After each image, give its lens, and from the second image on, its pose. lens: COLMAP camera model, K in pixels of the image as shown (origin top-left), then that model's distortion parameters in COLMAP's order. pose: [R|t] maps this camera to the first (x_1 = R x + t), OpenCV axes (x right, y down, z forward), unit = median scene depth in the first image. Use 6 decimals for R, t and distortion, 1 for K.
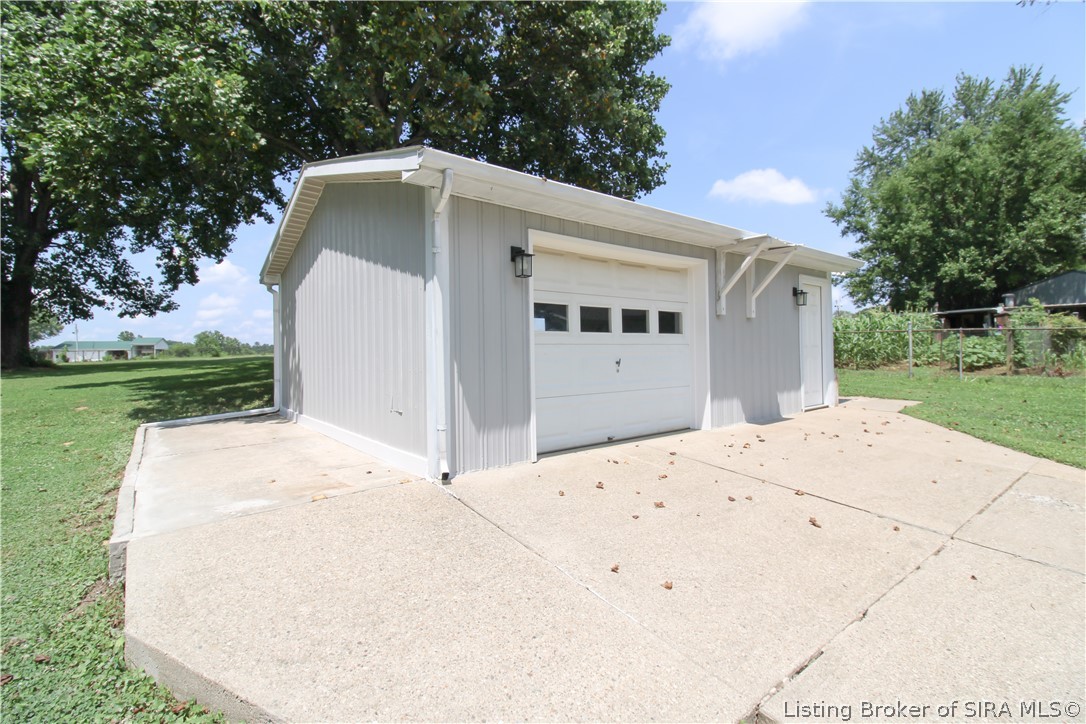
lens RADIAL K [[504.0, 0, 541.5], [0, 504.0, 349.0], [0, 0, 1]] dist [0.000860, -0.015779]
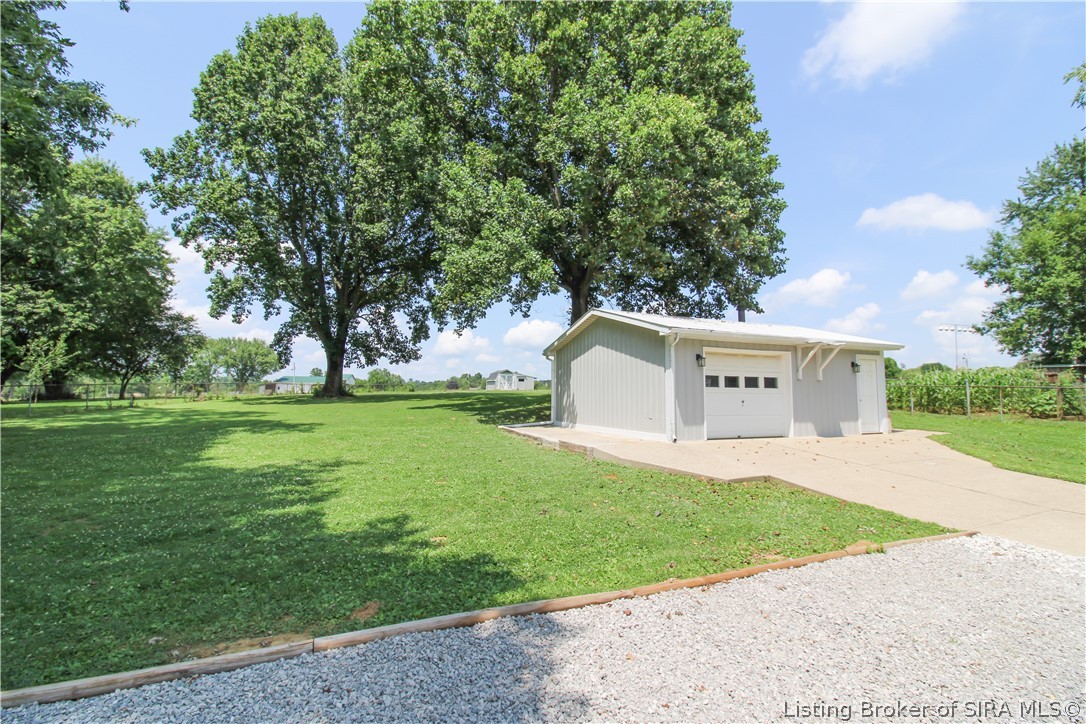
lens RADIAL K [[504.0, 0, 541.5], [0, 504.0, 349.0], [0, 0, 1]] dist [0.000860, -0.015779]
pose [[0.968178, 0.002174, -0.250252, -0.051138], [-0.022092, 0.996801, -0.076811, -0.004672], [0.249284, 0.079895, 0.965129, -0.468492]]
